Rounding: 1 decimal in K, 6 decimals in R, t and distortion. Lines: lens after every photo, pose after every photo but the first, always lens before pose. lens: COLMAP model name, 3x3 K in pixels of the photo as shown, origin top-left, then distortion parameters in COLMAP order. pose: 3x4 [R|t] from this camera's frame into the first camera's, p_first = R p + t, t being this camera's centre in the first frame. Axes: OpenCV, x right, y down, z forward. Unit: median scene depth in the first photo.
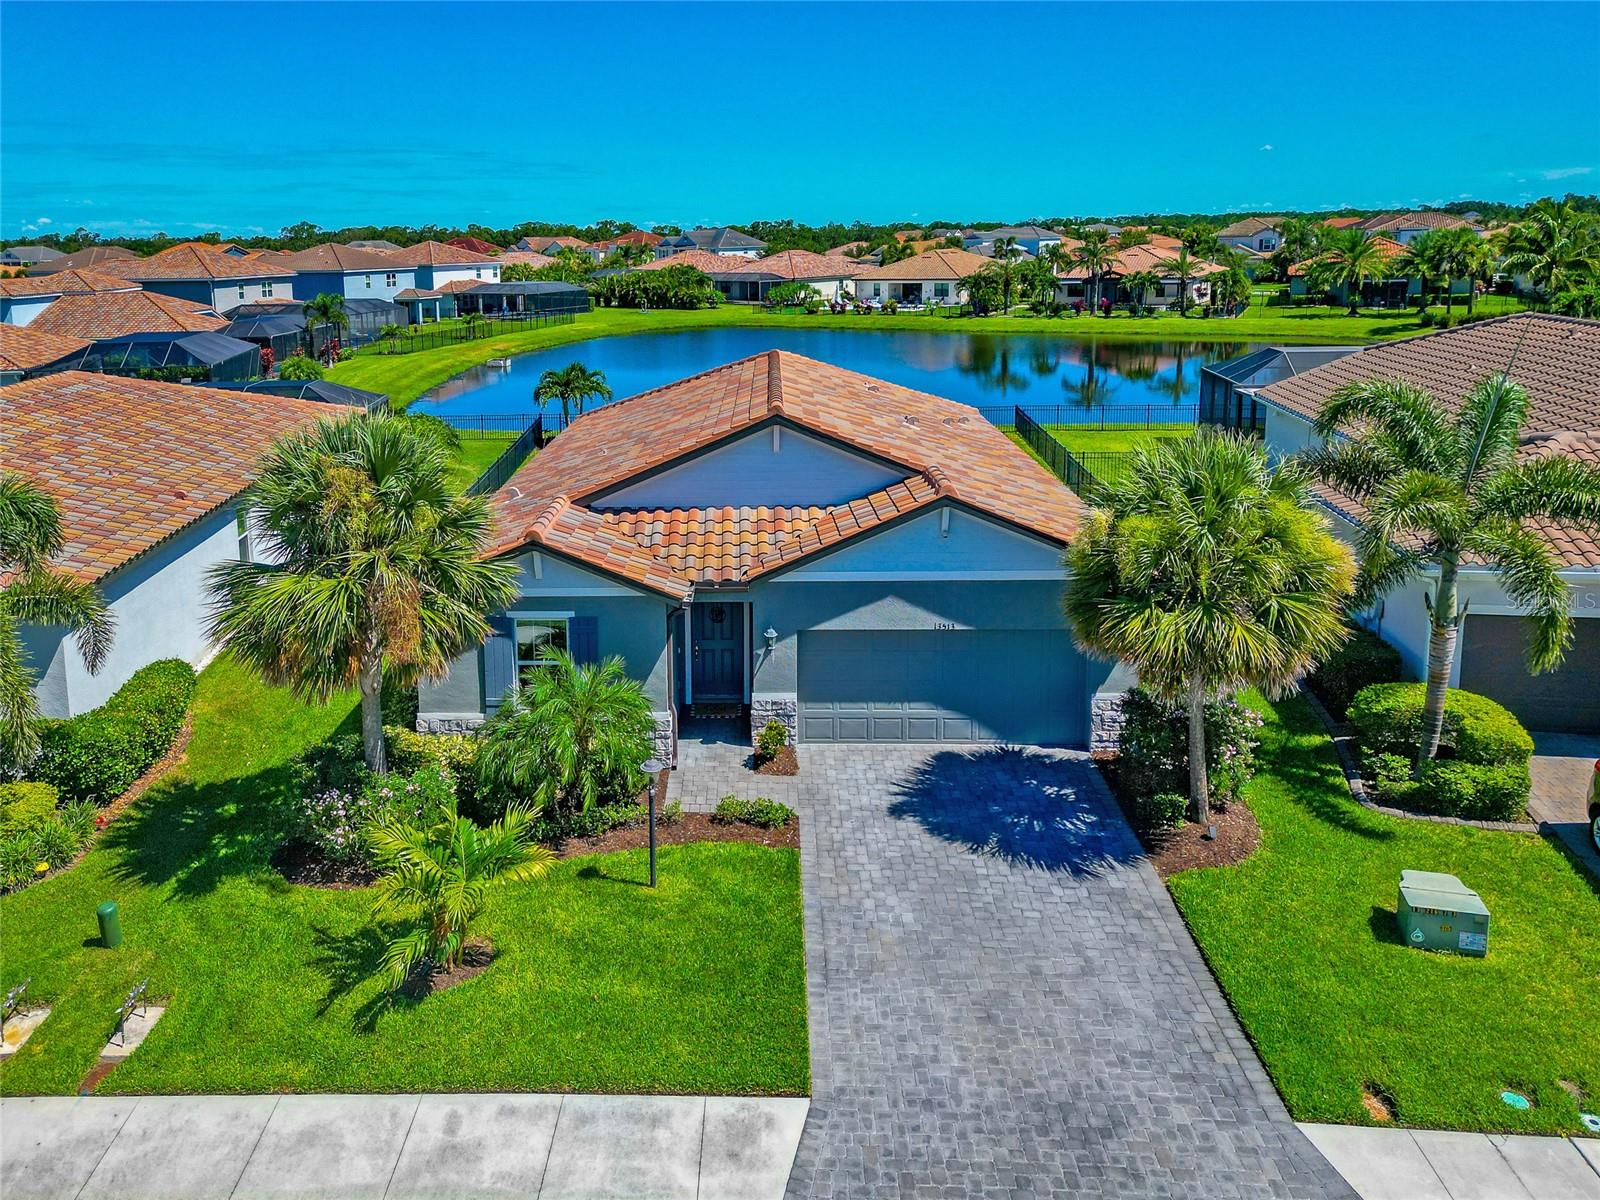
lens RADIAL K [[1152.1, 0, 723.0], [0, 1152.1, 532.8], [0, 0, 1]] dist [0.028040, -0.026716]
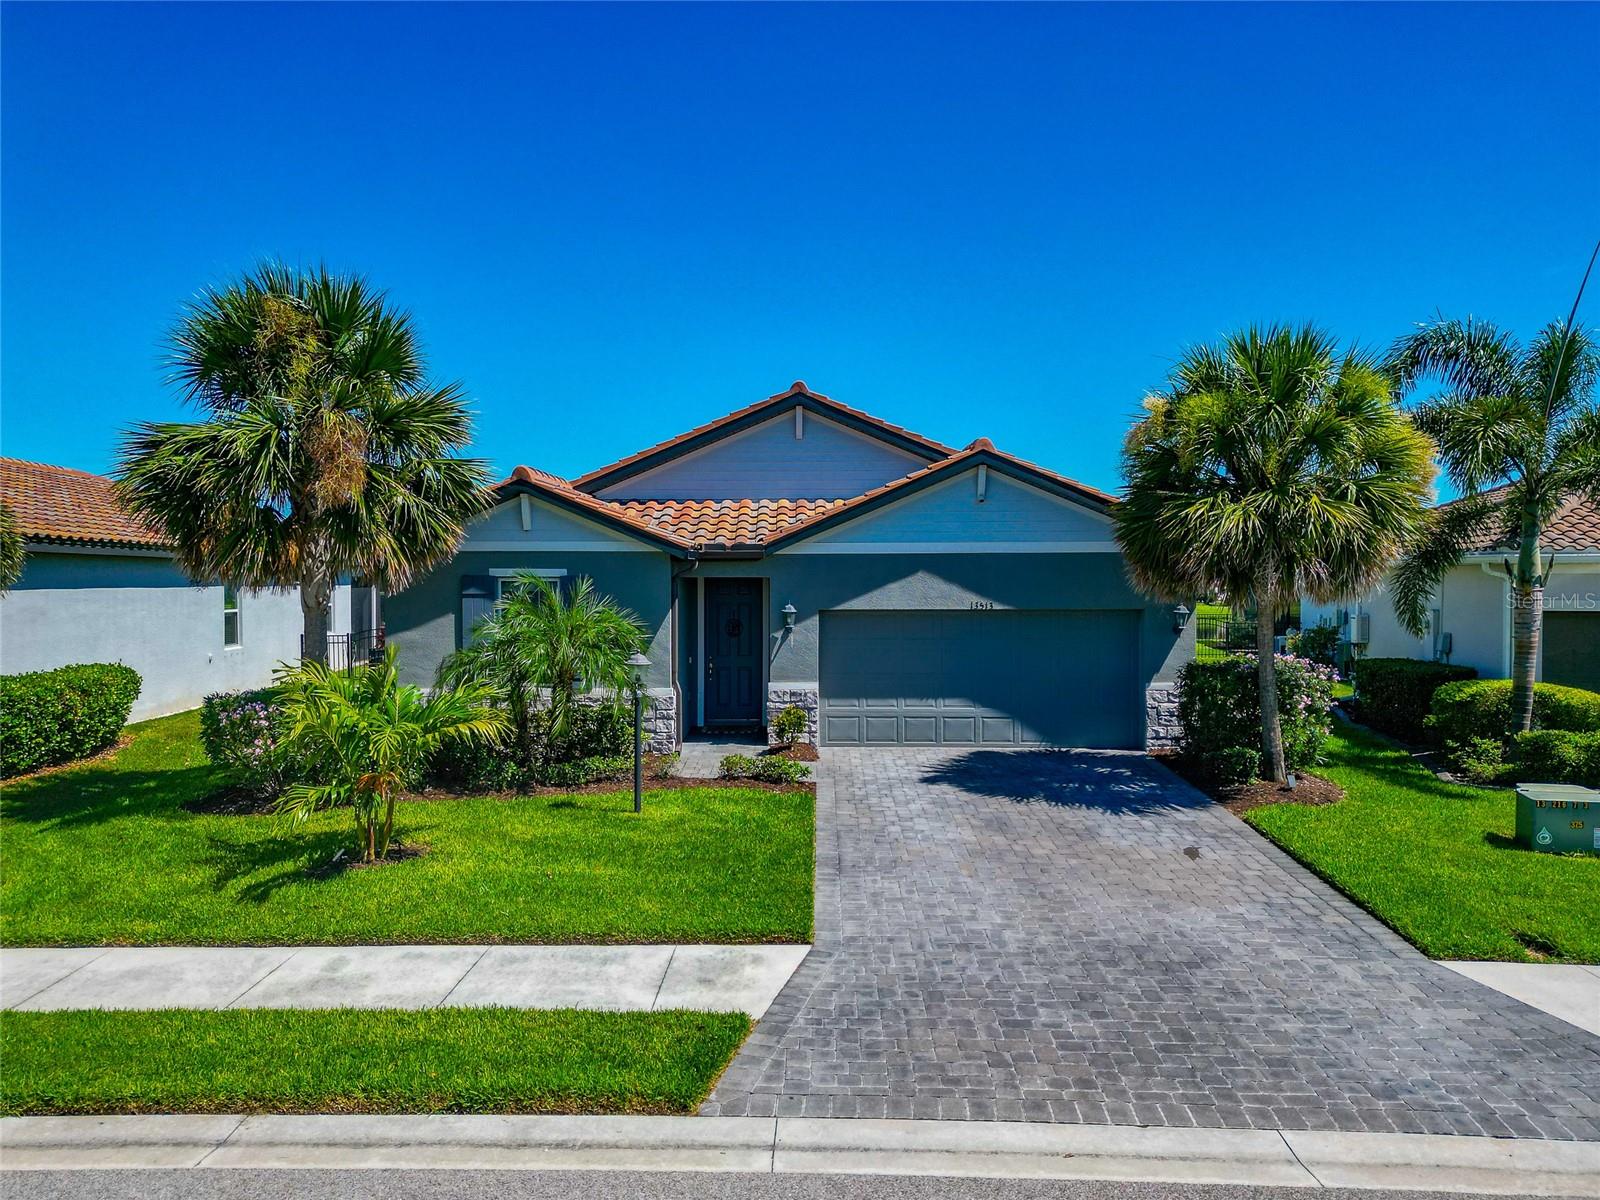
lens RADIAL K [[1152.1, 0, 802.7], [0, 1152.1, 601.1], [0, 0, 1]] dist [0.028040, -0.026716]
pose [[0.999384, 0.011727, 0.033066, 0.031700], [-0.007412, 0.991783, -0.127720, 0.277147], [-0.034292, 0.127396, 0.991259, 0.158892]]
